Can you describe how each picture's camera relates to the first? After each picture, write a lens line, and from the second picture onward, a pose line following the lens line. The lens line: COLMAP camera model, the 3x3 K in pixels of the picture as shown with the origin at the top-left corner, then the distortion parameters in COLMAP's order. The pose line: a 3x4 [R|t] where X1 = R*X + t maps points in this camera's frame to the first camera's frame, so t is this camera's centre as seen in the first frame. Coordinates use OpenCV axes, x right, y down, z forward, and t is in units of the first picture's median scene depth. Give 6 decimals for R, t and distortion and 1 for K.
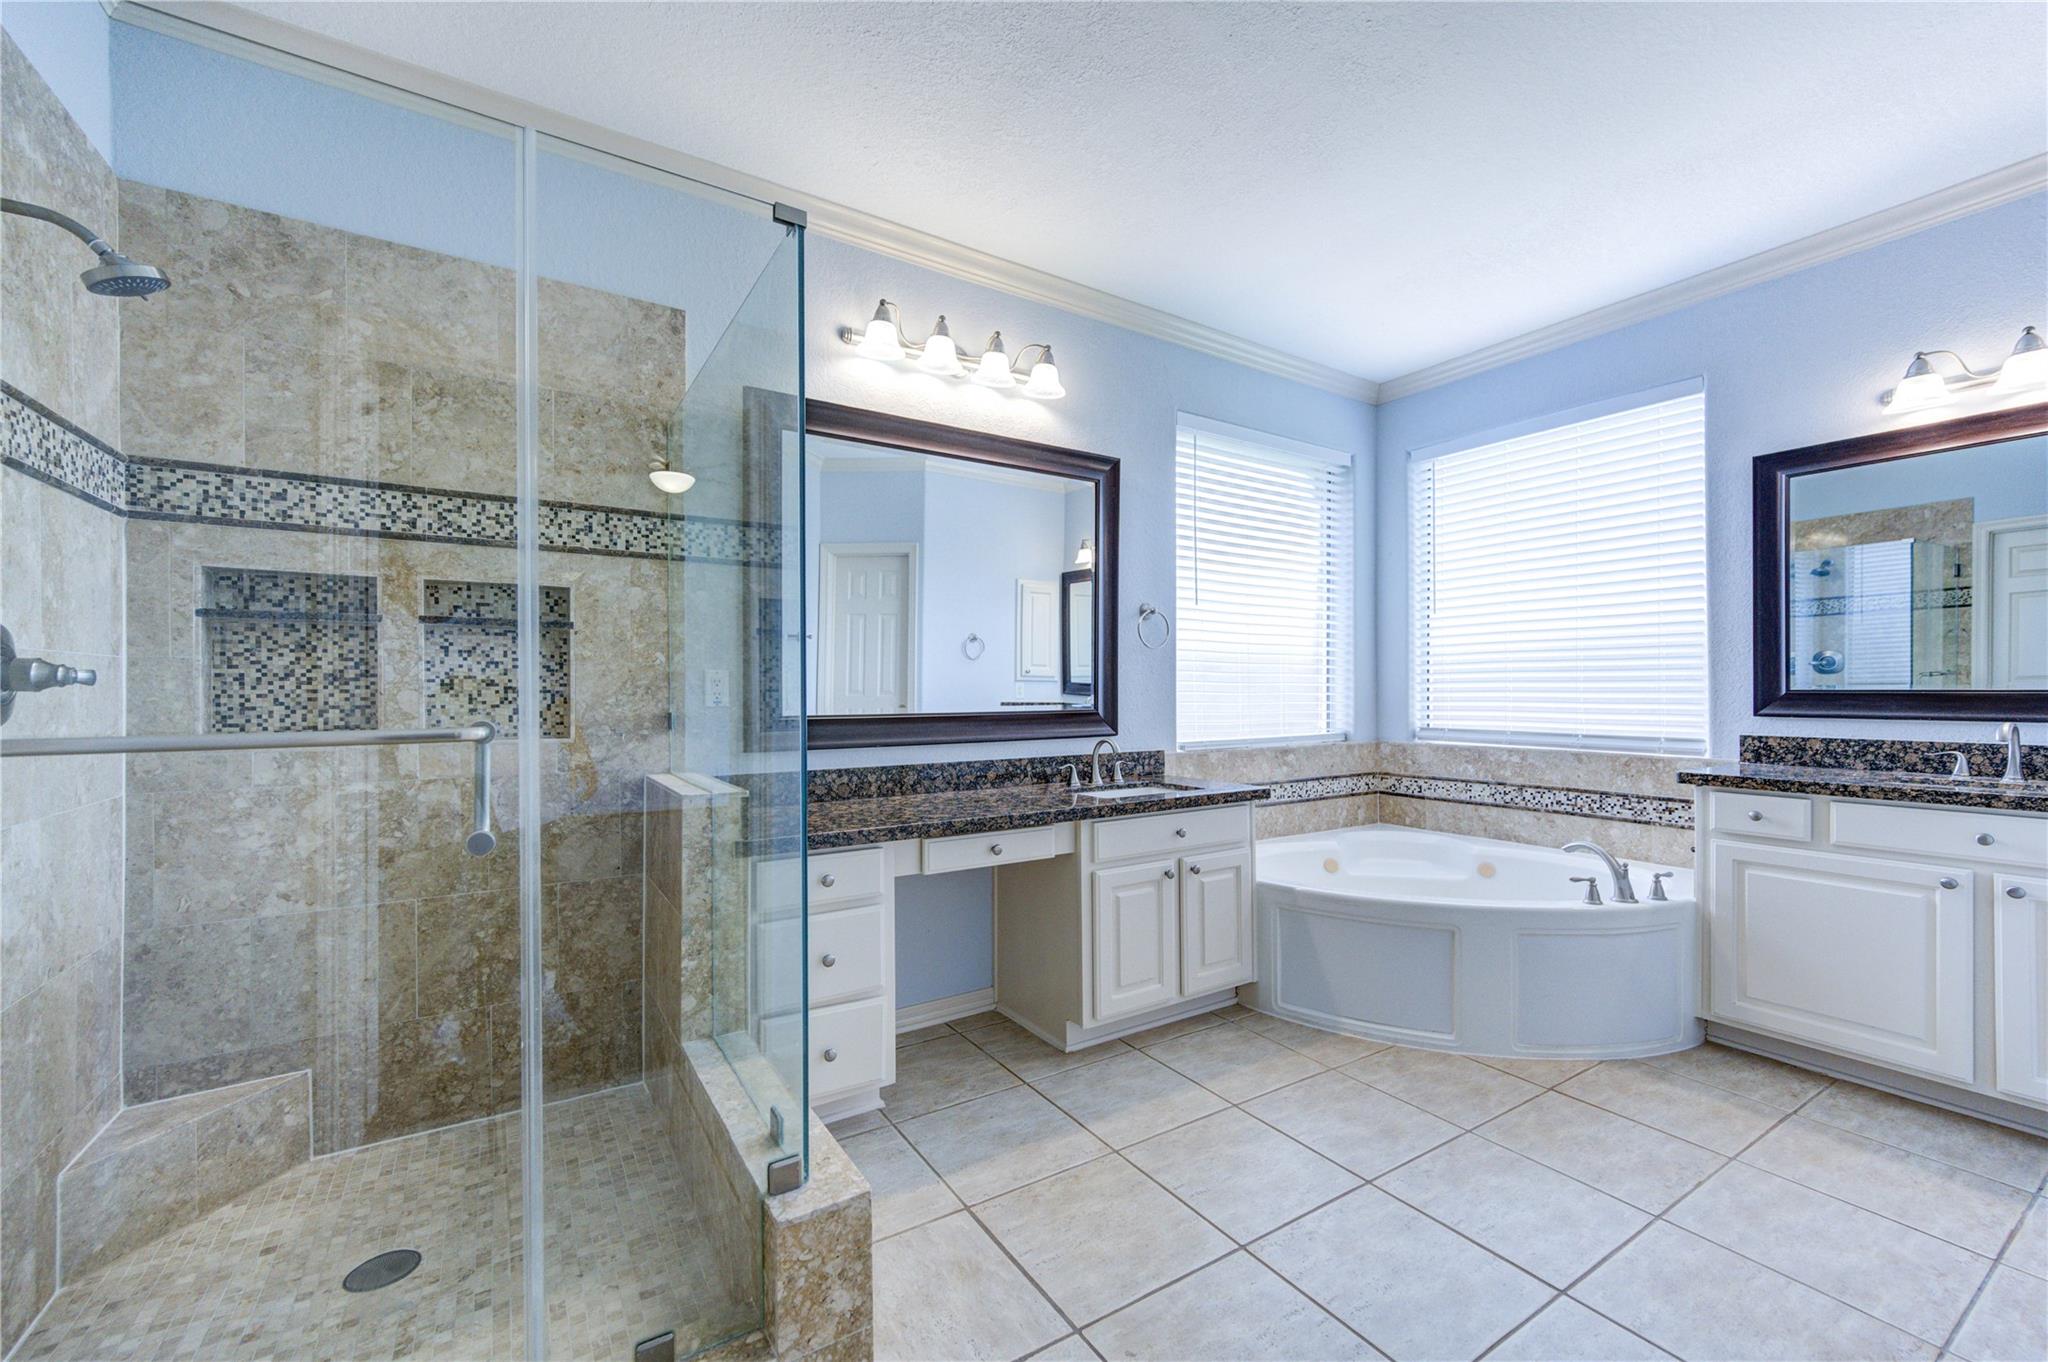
lens RADIAL K [[802.3, 0, 1013.8], [0, 802.3, 685.3], [0, 0, 1]] dist [0.004307, -0.001356]
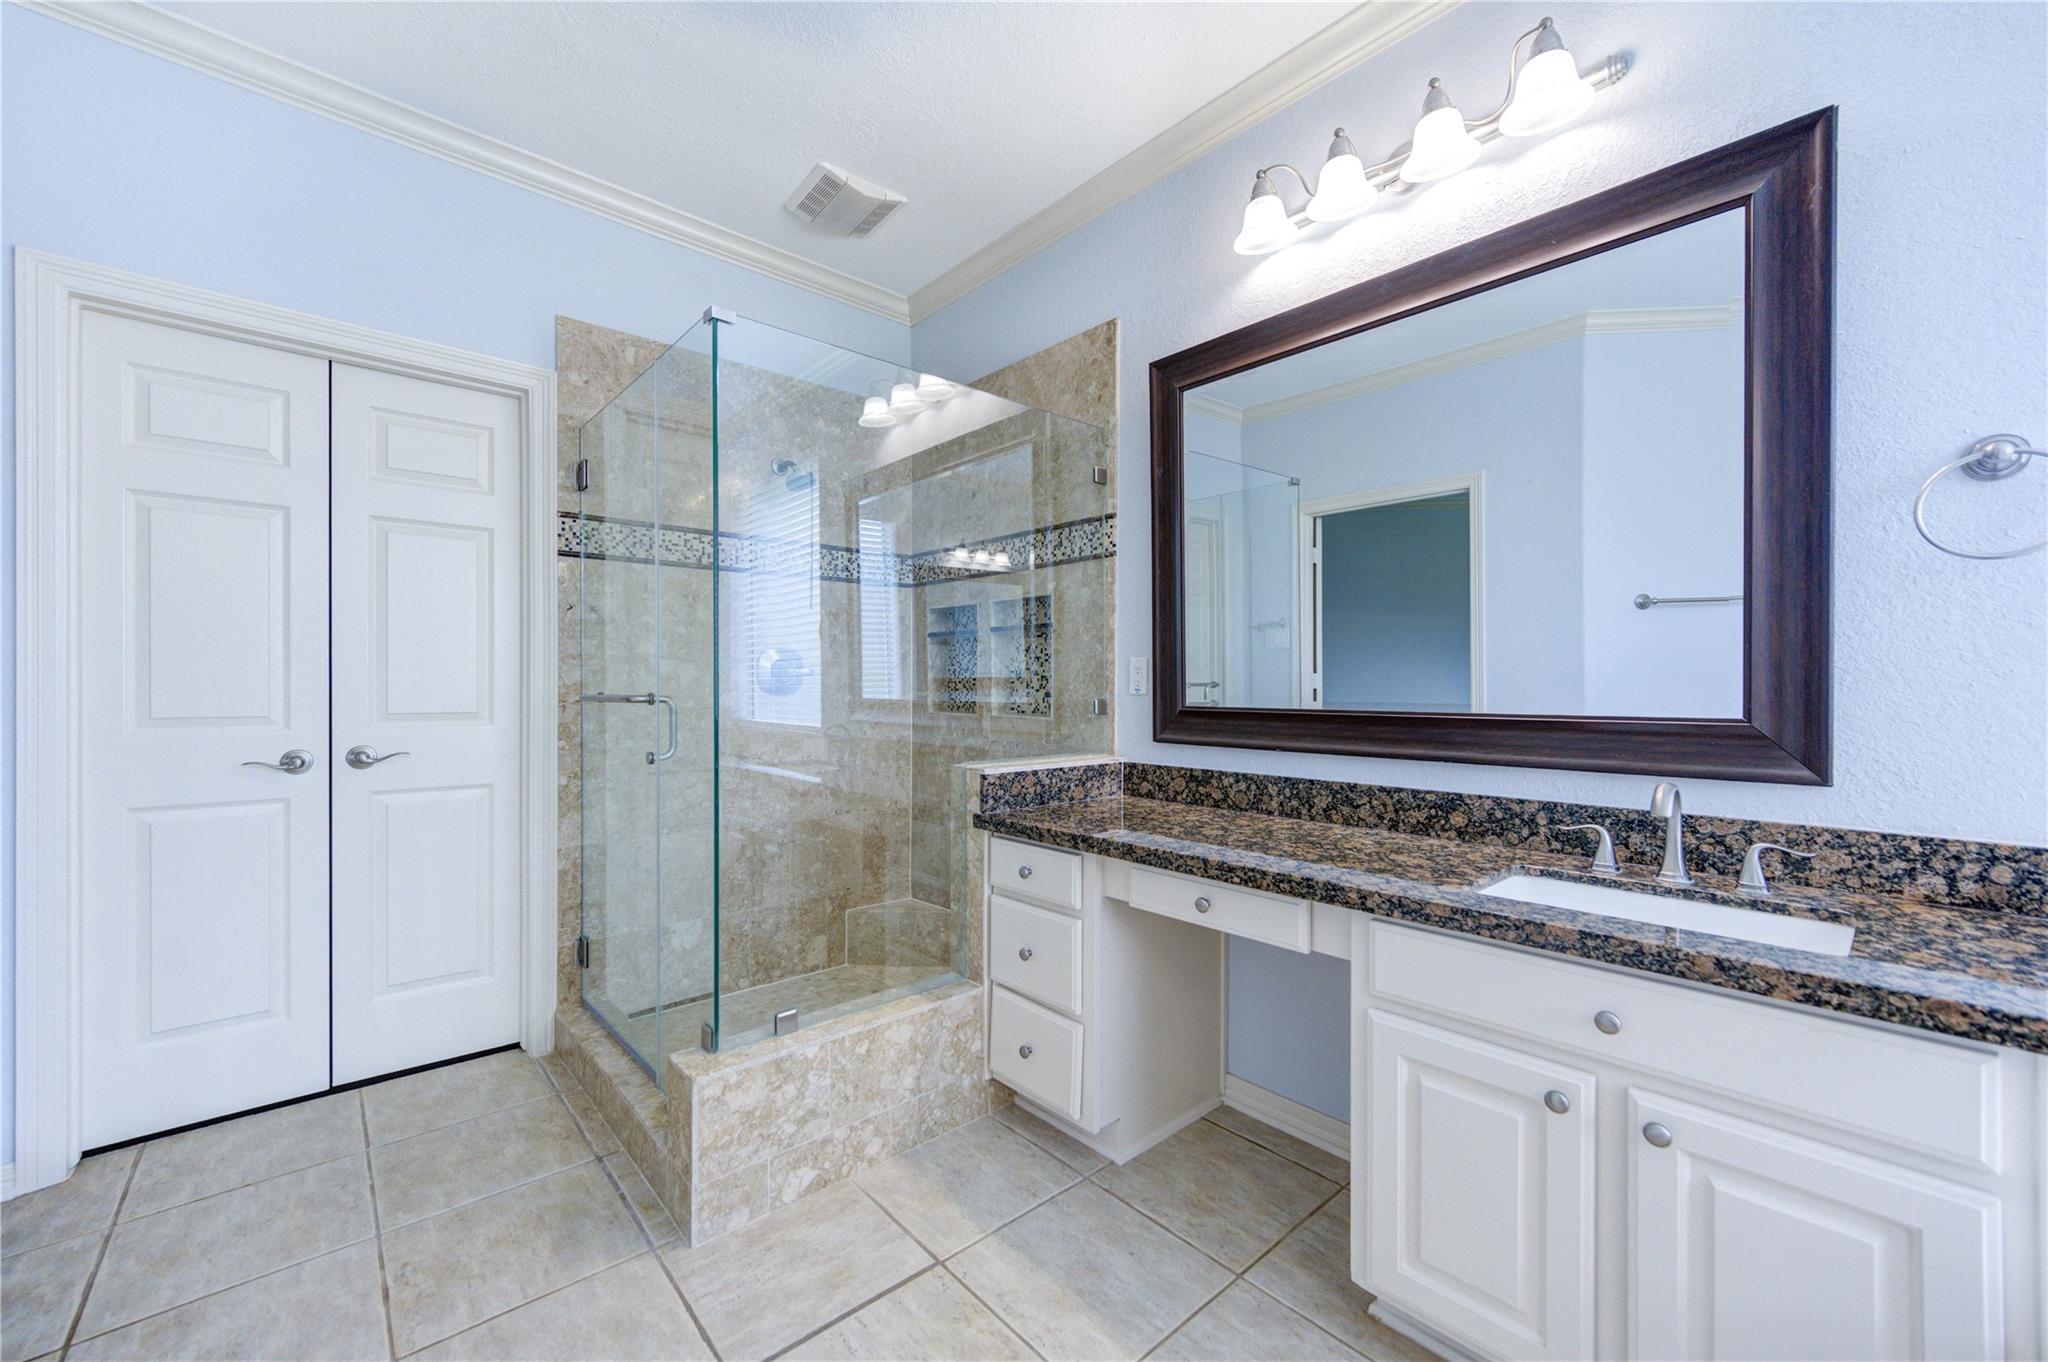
lens RADIAL K [[802.3, 0, 1019.9], [0, 802.3, 683.5], [0, 0, 1]] dist [0.004307, -0.001356]
pose [[0.179632, 0.003257, -0.983728, 0.596534], [0.003797, 0.999985, 0.004005, 0.008520], [0.983726, -0.004455, 0.179617, 0.674225]]
